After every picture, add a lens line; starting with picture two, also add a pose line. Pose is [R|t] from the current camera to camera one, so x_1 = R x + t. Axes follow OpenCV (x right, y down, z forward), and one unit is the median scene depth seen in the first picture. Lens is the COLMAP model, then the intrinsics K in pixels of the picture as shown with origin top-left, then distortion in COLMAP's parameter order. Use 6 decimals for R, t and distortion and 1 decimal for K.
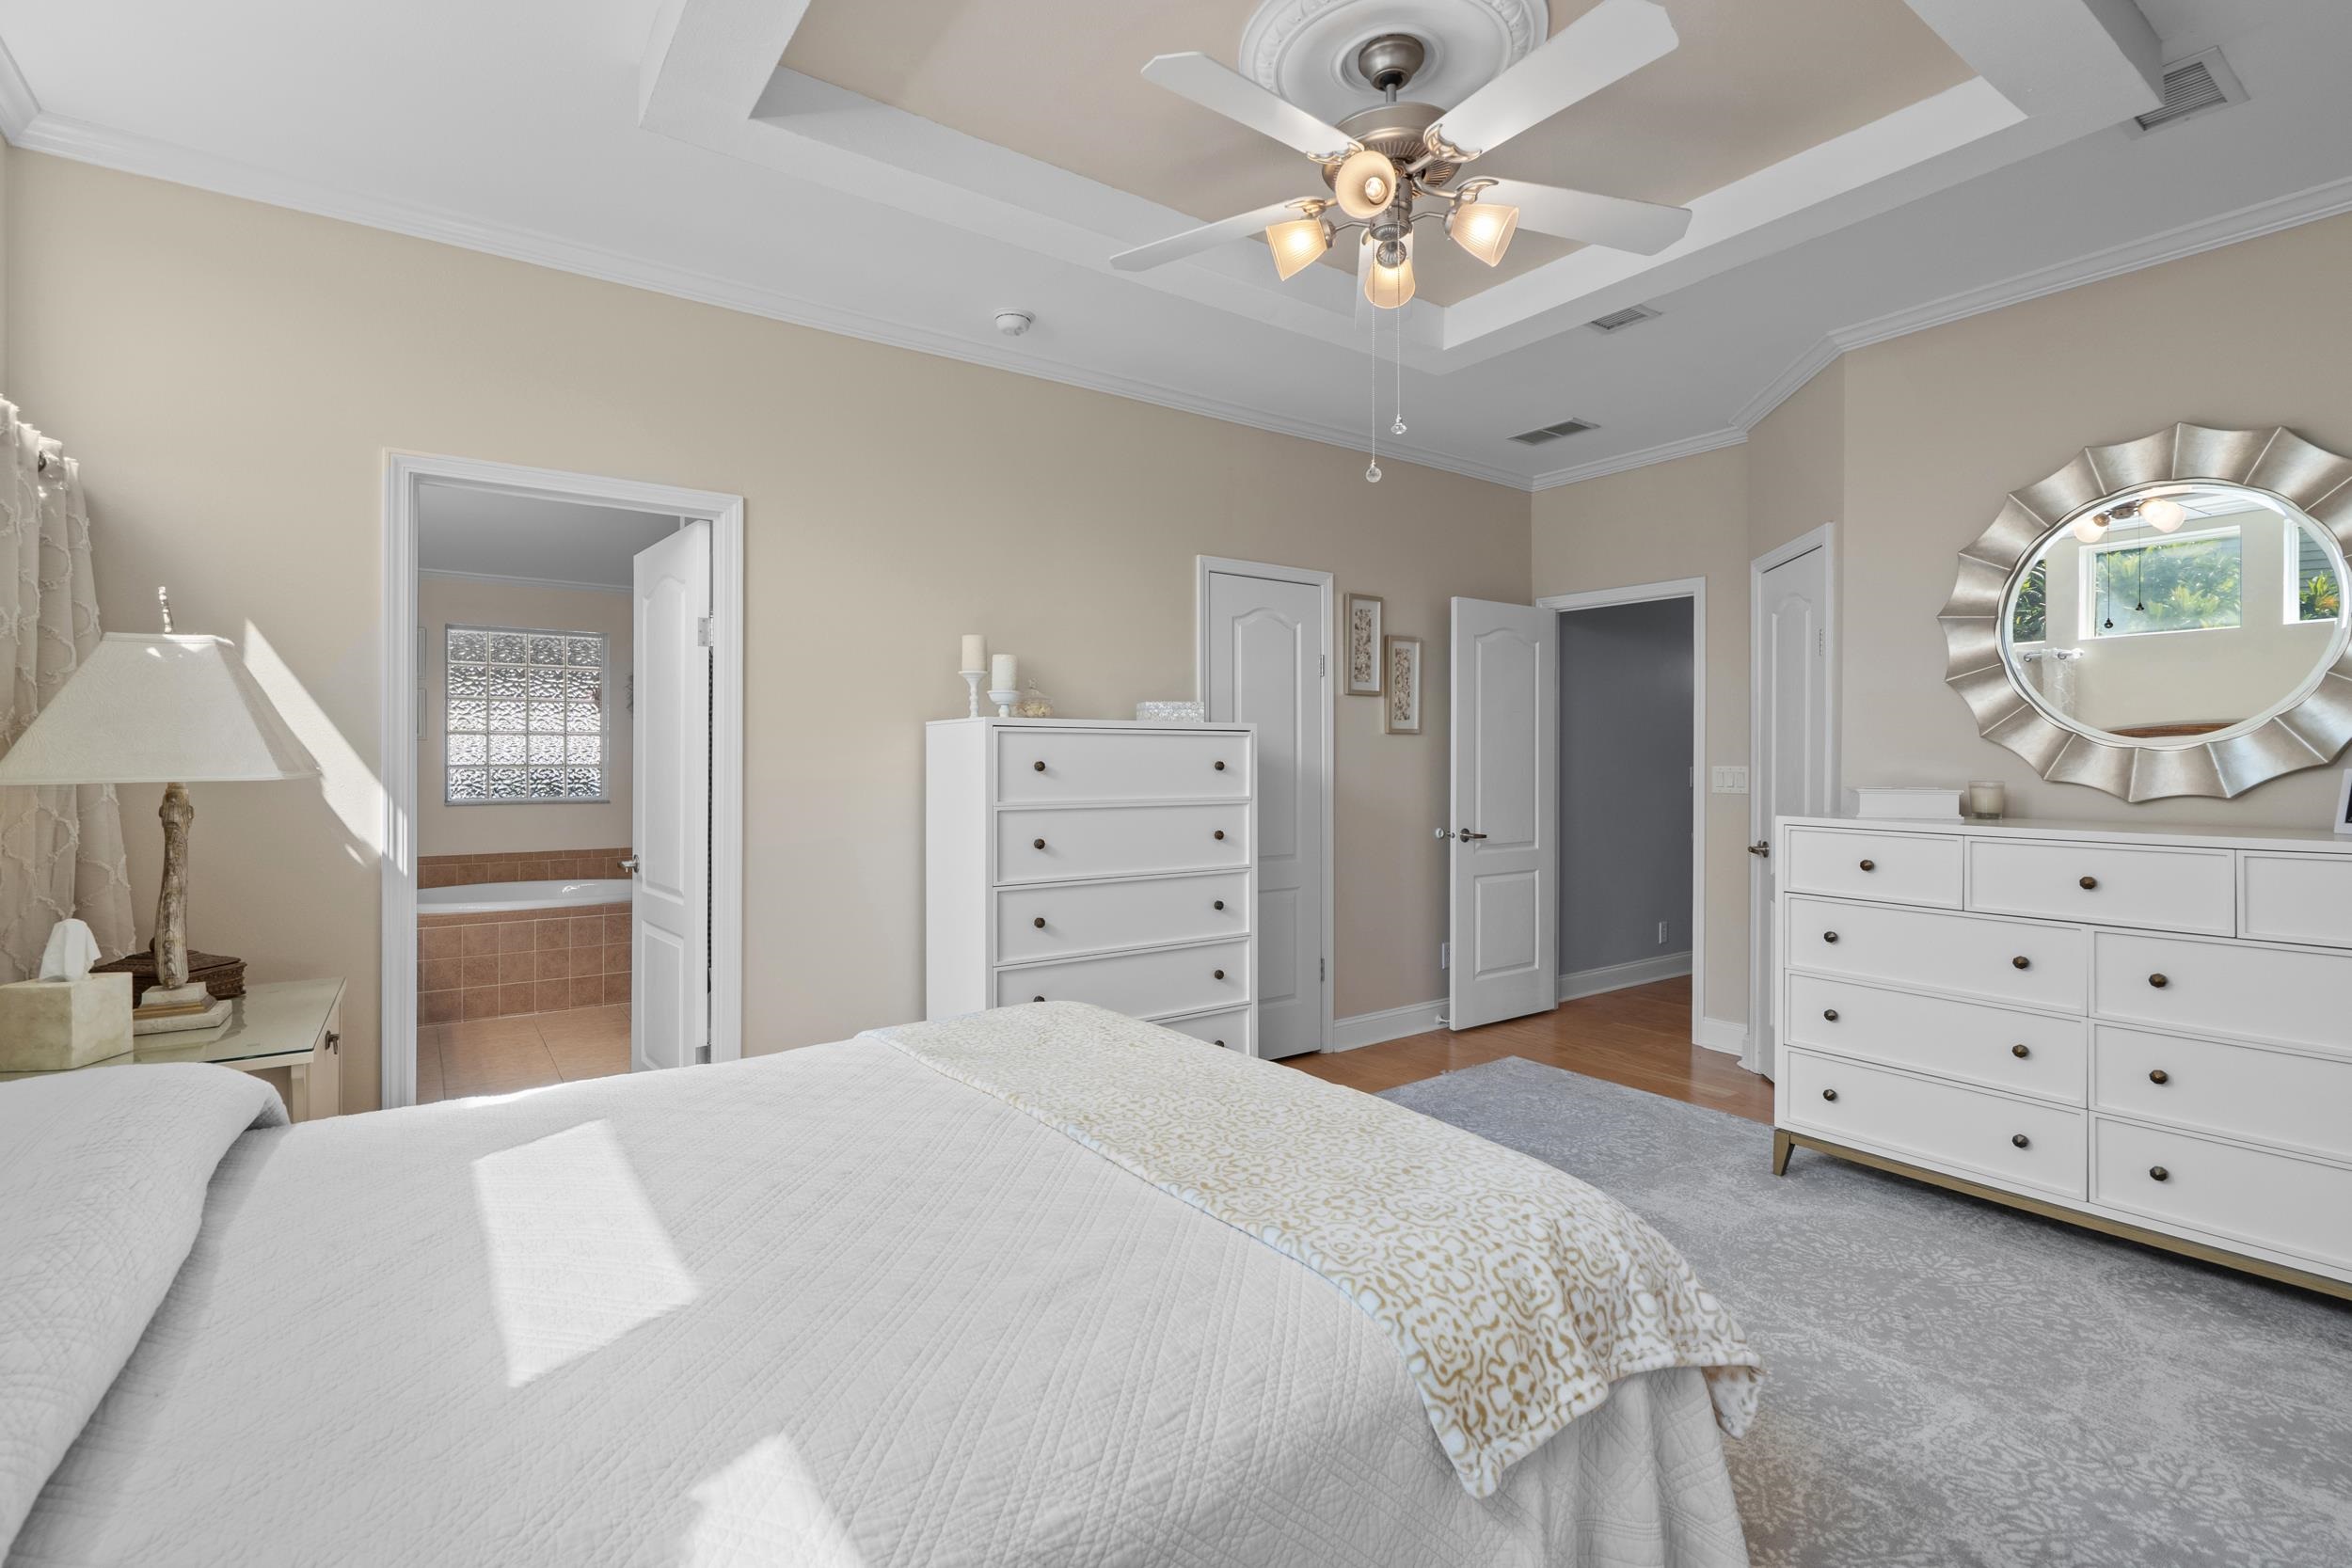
lens RADIAL K [[1066.0, 0, 1178.8], [0, 1066.0, 776.8], [0, 0, 1]] dist [-0.003092, 0.000112]
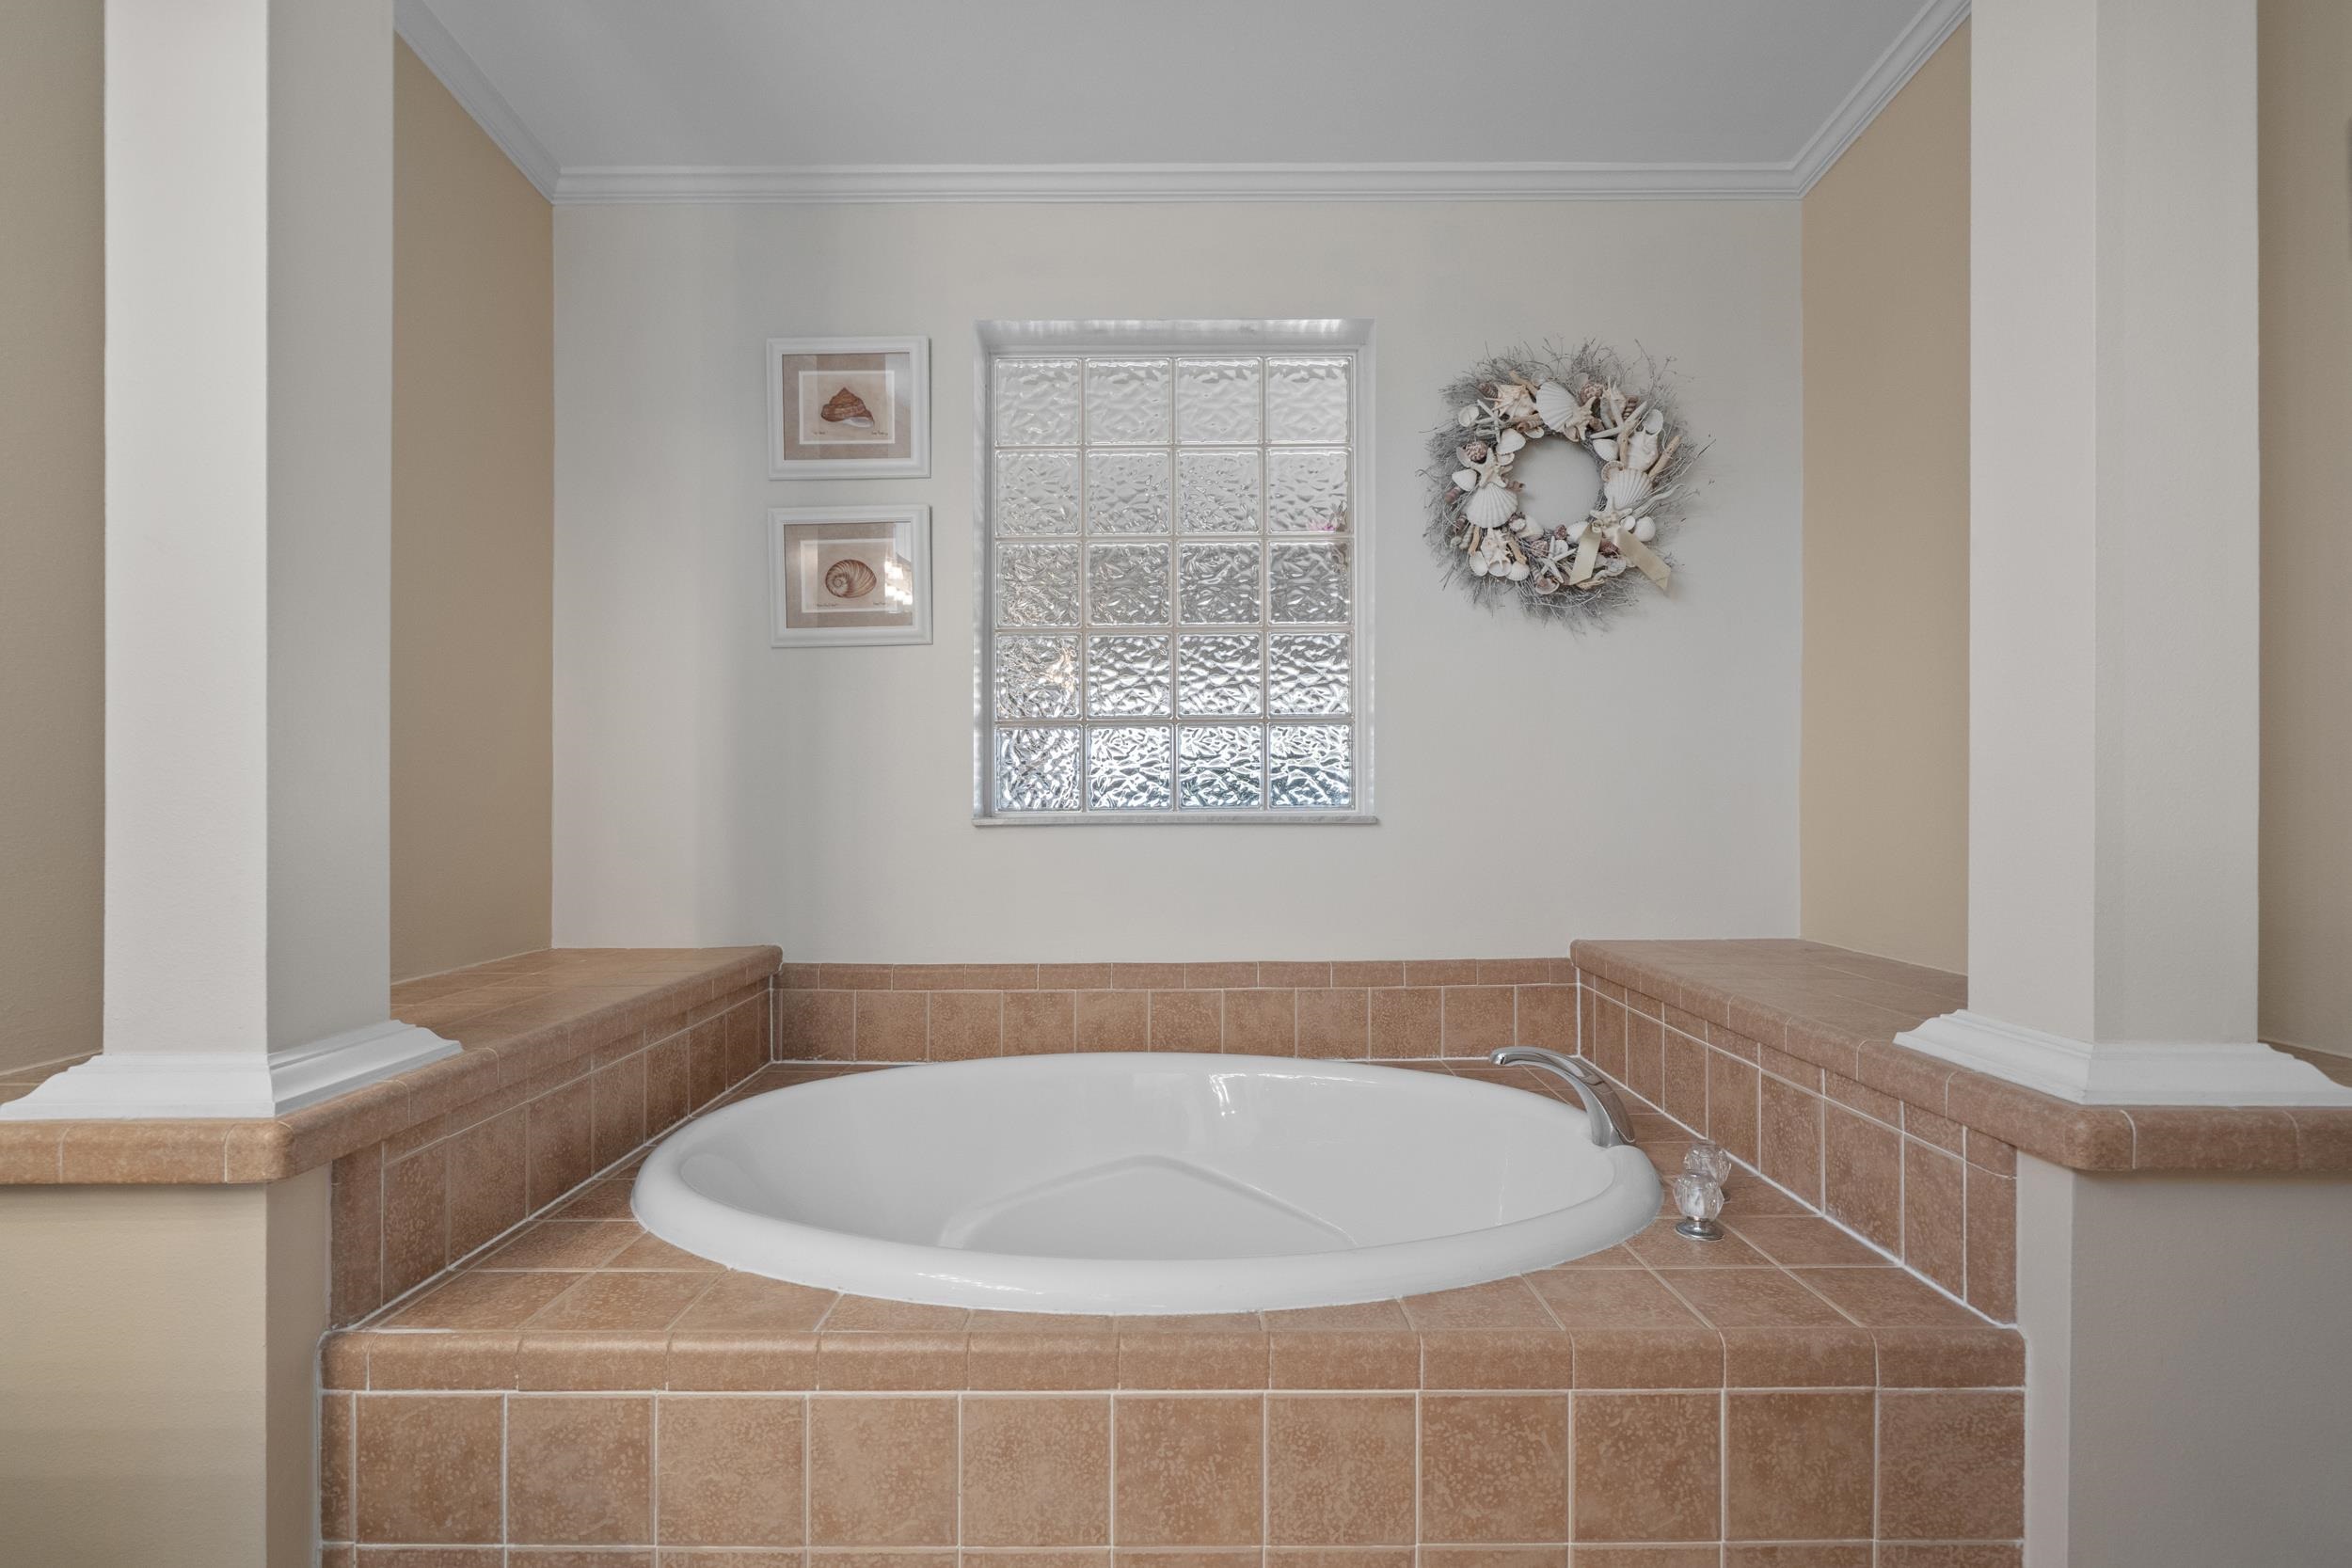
lens RADIAL K [[1066.0, 0, 1175.2], [0, 1066.0, 794.0], [0, 0, 1]] dist [-0.003092, 0.000112]
pose [[0.811958, -0.009811, -0.583634, -0.468137], [-0.001012, 0.999834, -0.018215, 0.025555], [0.583715, 0.015380, 0.811813, 0.826782]]
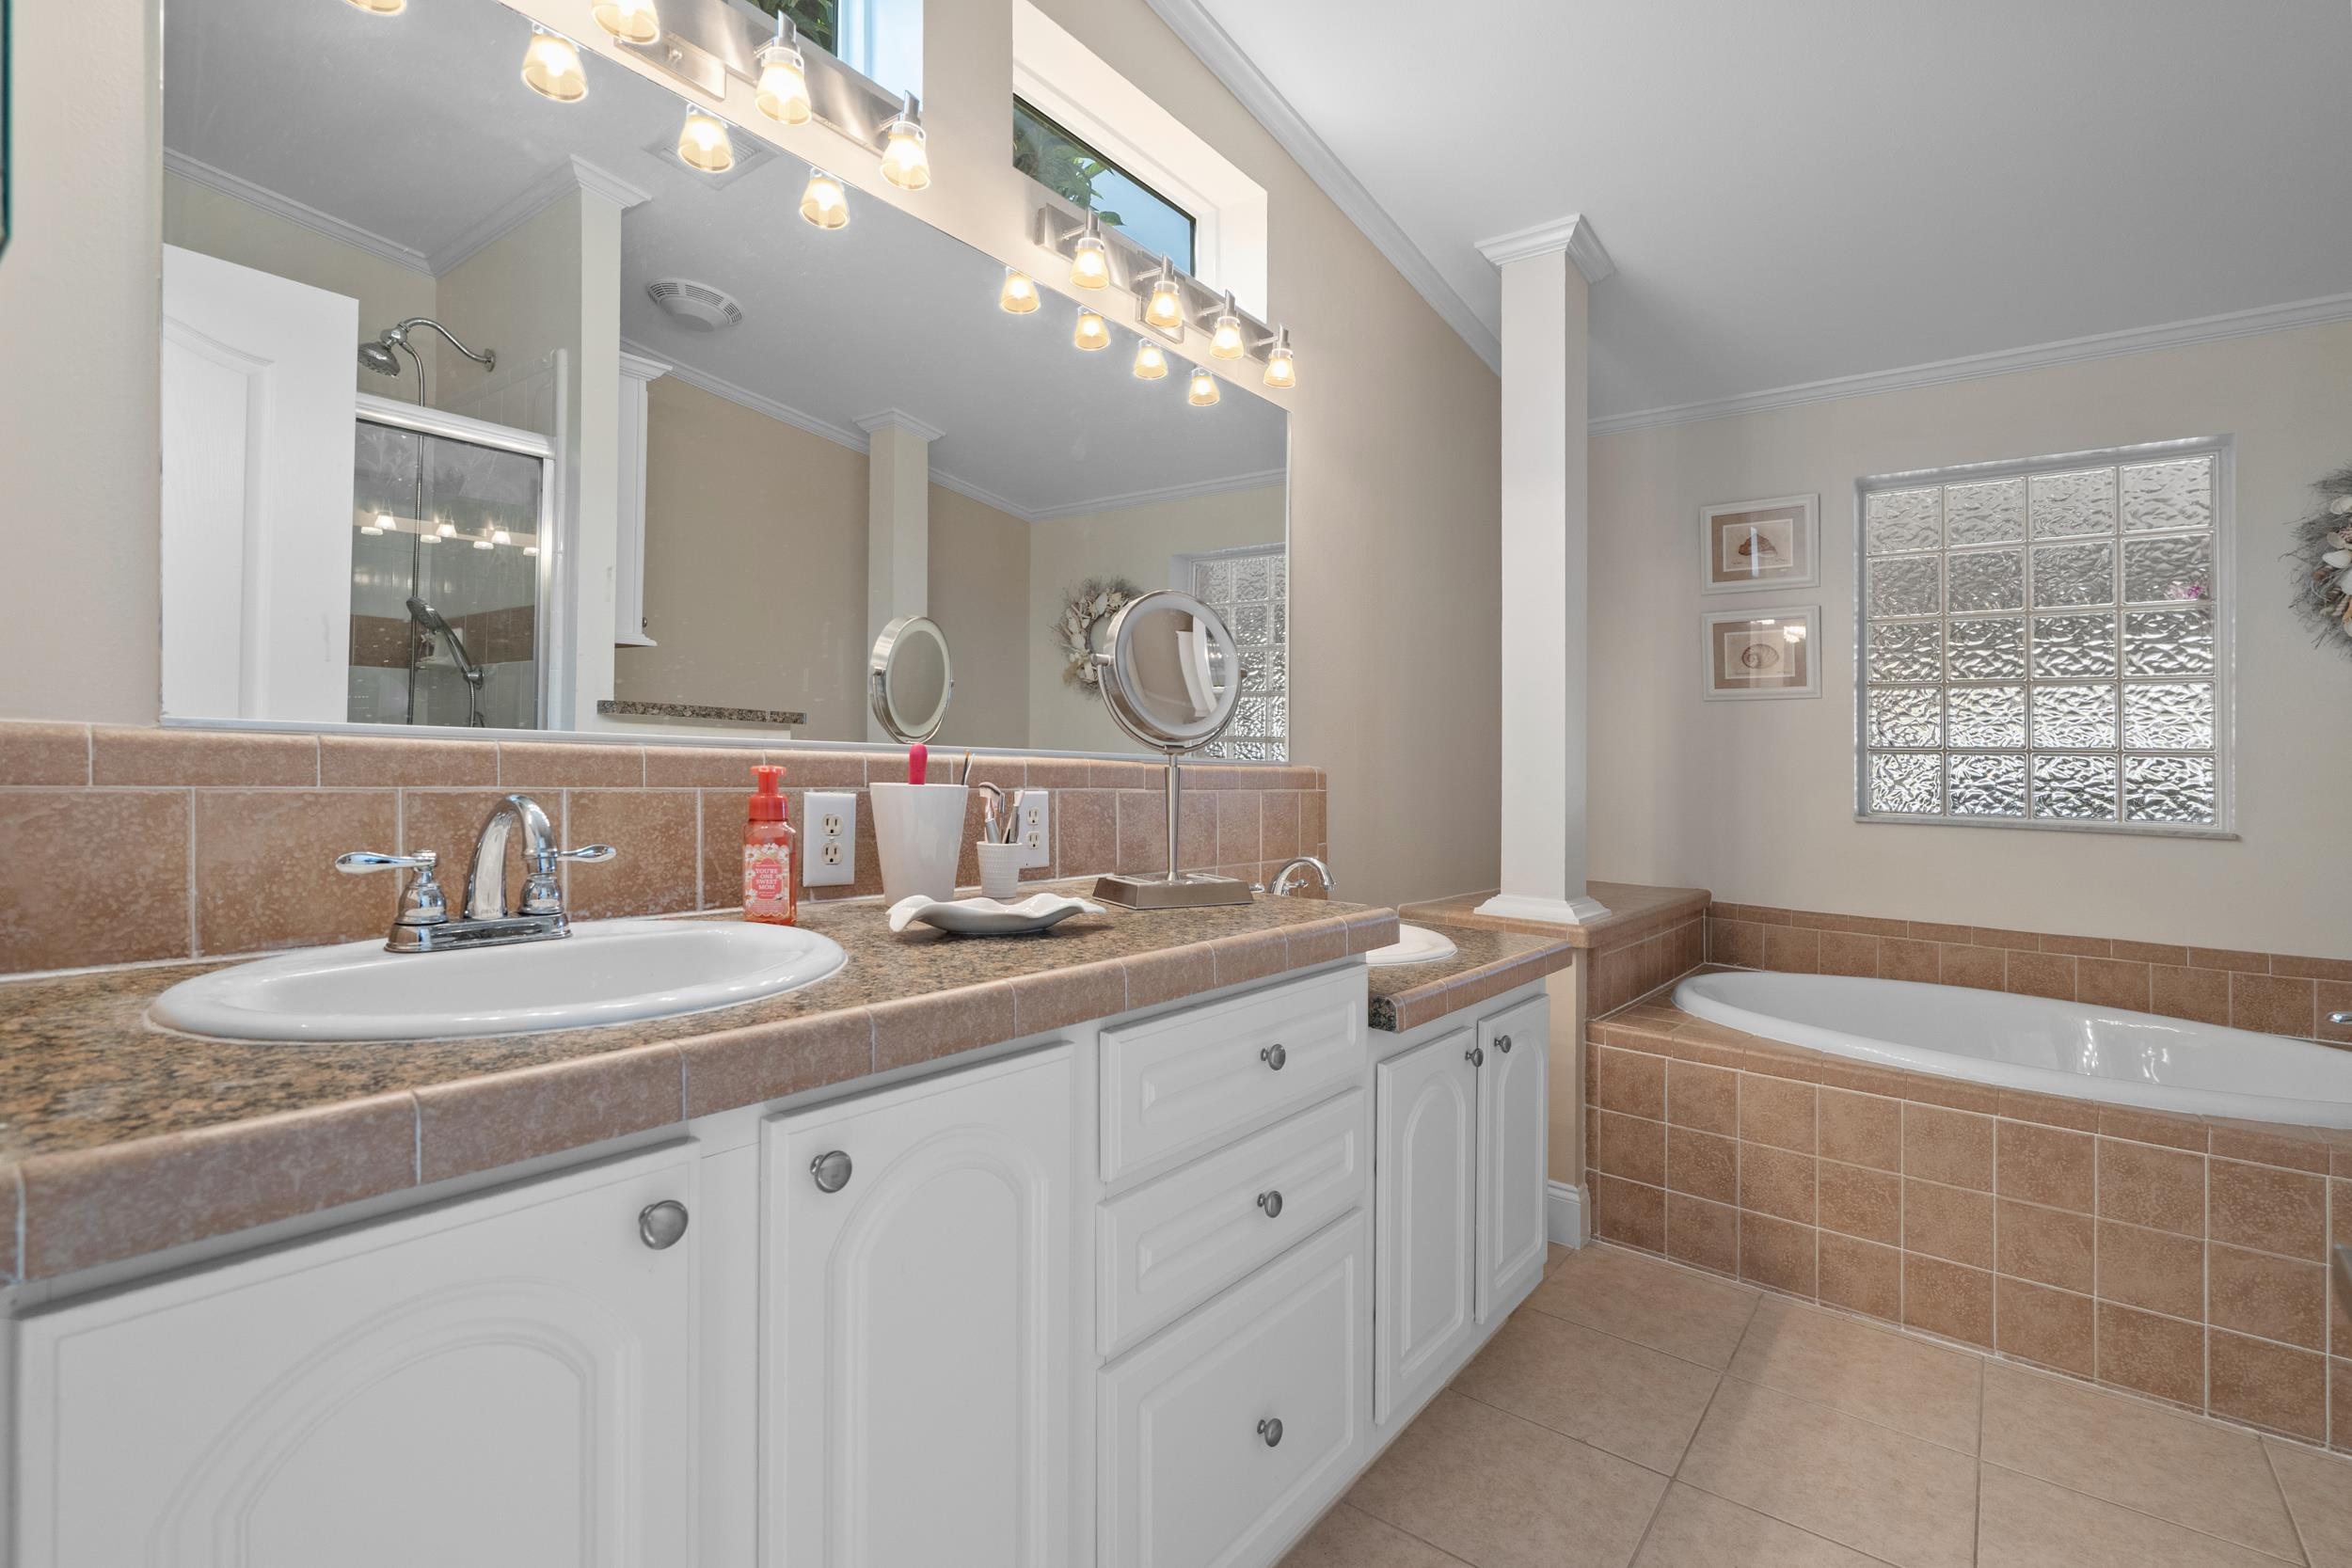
lens RADIAL K [[1066.0, 0, 1166.7], [0, 1066.0, 715.7], [0, 0, 1]] dist [-0.003092, 0.000112]
pose [[0.269937, -0.039183, -0.962080, -0.293869], [-0.042400, 0.997719, -0.052531, 0.018685], [0.961944, 0.054972, 0.267660, 0.576165]]
